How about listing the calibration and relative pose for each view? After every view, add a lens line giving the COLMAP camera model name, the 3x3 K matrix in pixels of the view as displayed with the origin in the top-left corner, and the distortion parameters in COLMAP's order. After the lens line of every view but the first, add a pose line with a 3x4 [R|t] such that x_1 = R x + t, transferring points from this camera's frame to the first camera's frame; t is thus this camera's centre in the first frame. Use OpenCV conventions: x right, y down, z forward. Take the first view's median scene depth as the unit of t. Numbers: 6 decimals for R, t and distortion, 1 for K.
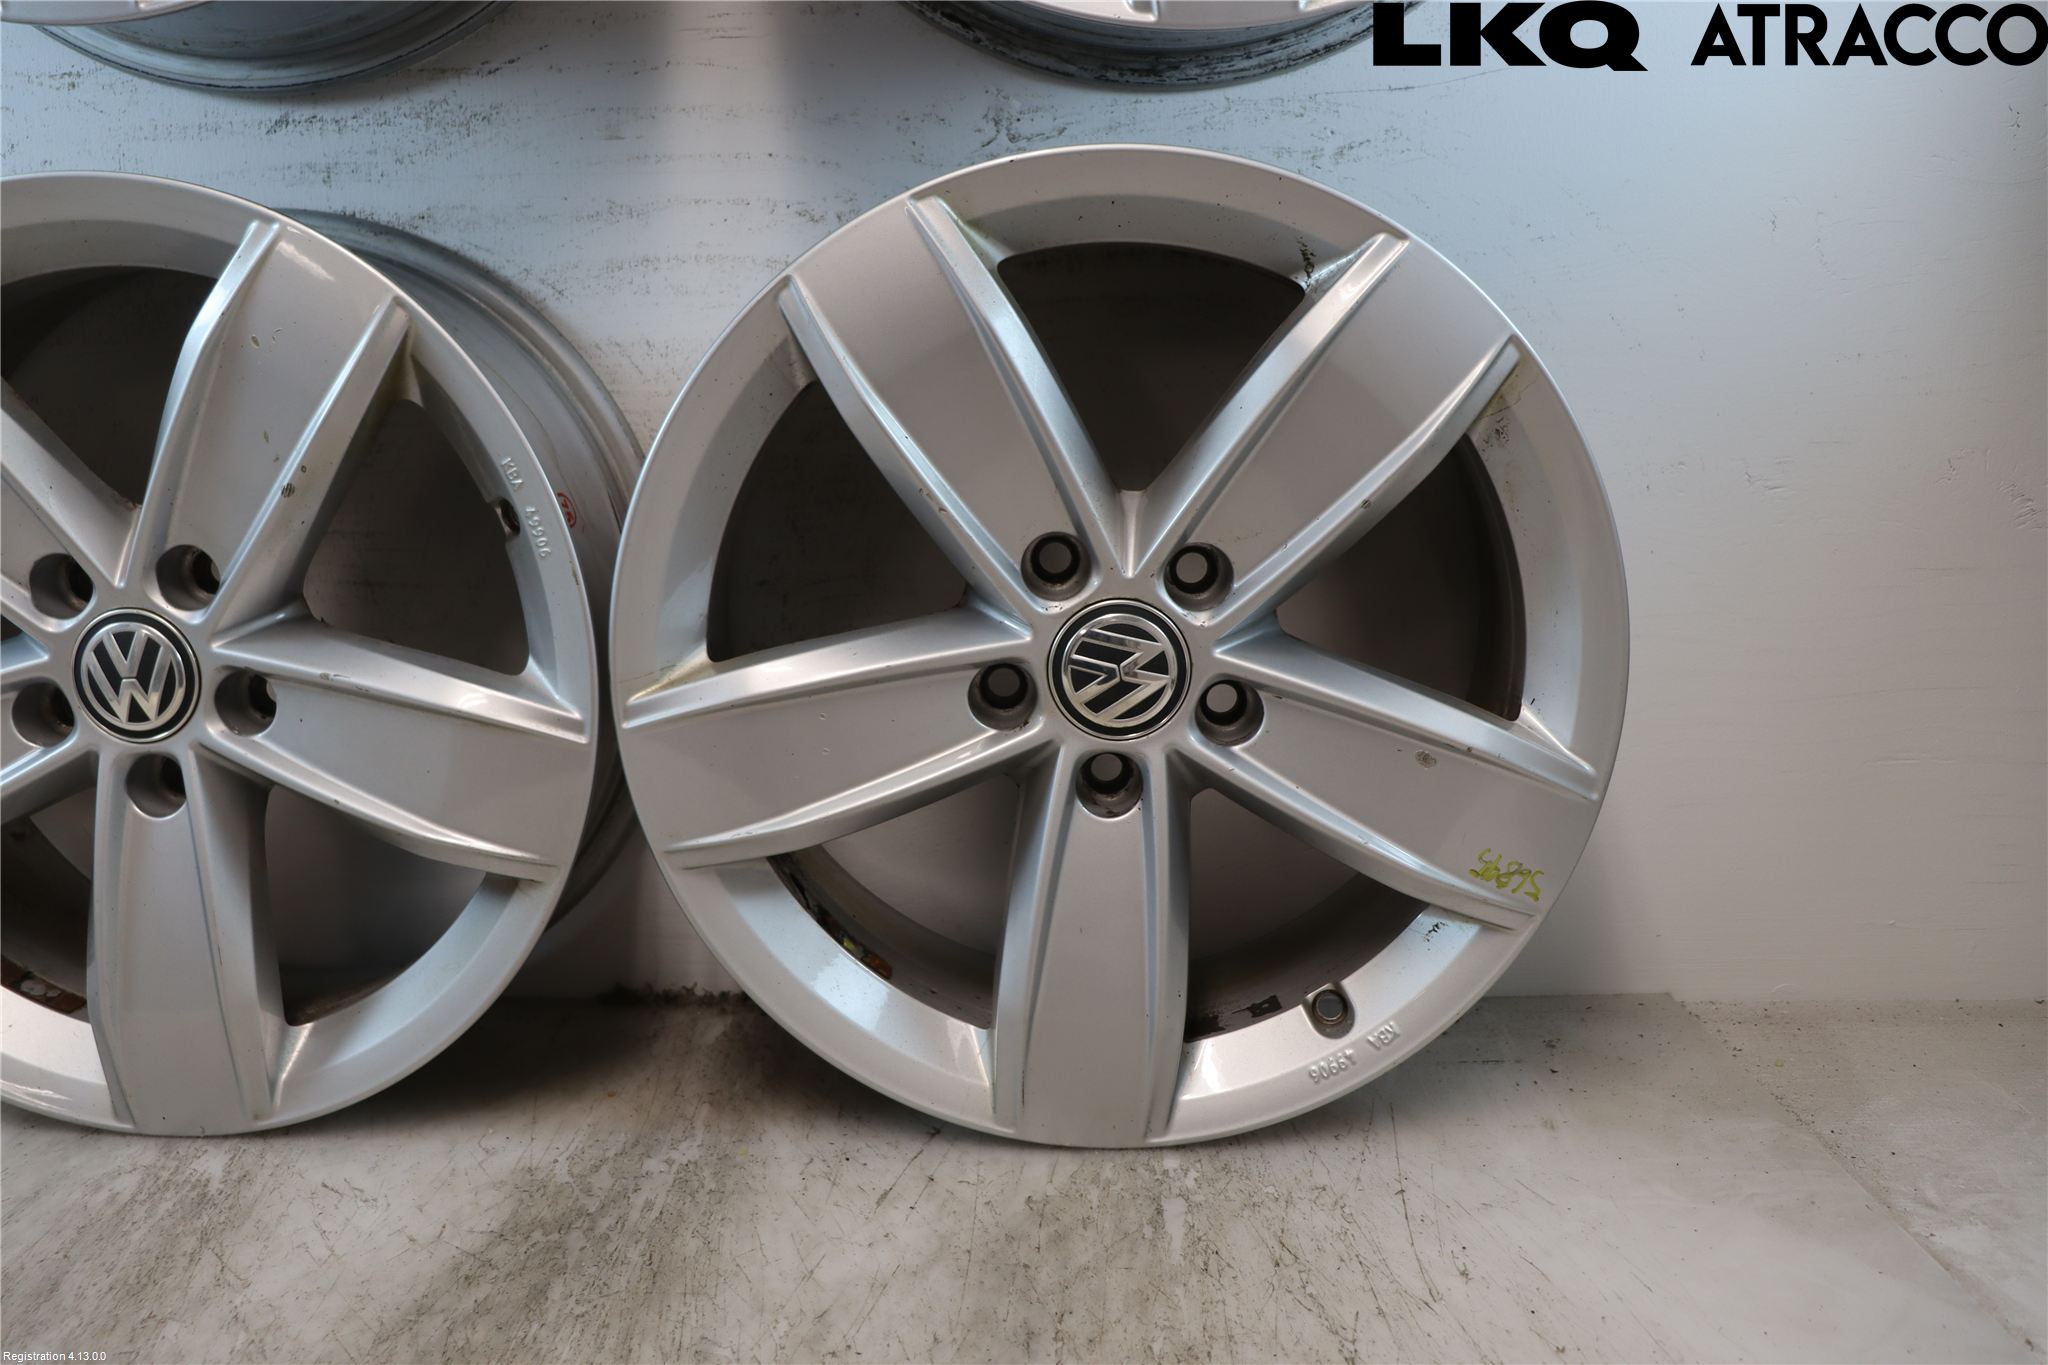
lens RADIAL K [[1697.7, 0, 1022.6], [0, 1697.7, 724.8], [0, 0, 1]] dist [-0.183458, 0.156253]
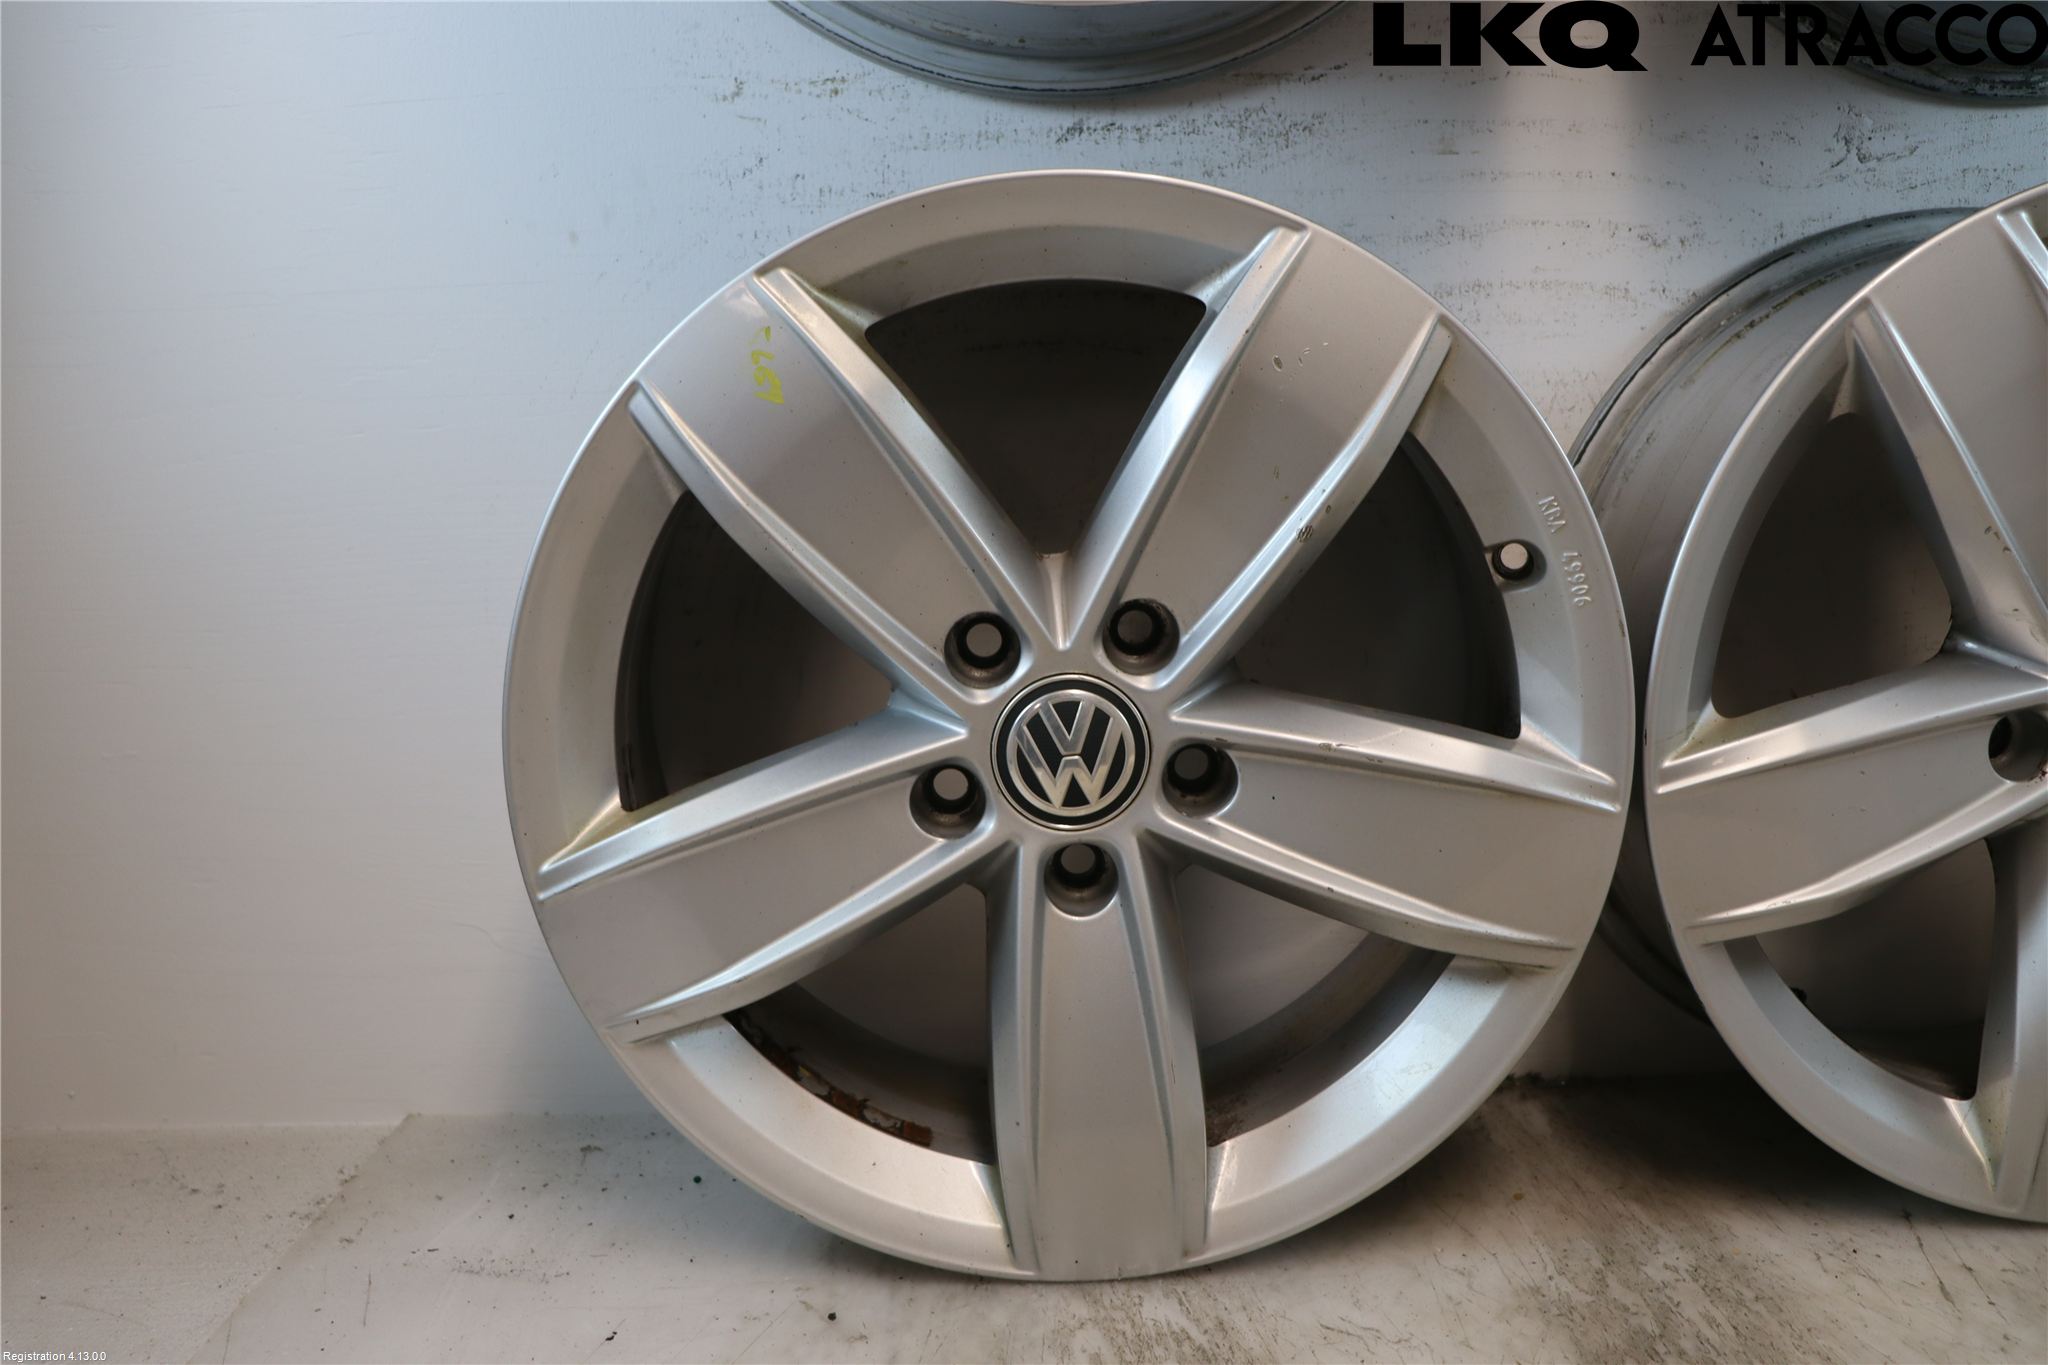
lens RADIAL K [[1697.7, 0, 1022.6], [0, 1697.7, 724.8], [0, 0, 1]] dist [-0.183458, 0.156253]
pose [[0.999475, -0.030192, 0.011739, -0.519216], [0.030545, 0.999049, -0.031125, -0.015686], [-0.010788, 0.031468, 0.999447, 0.094719]]
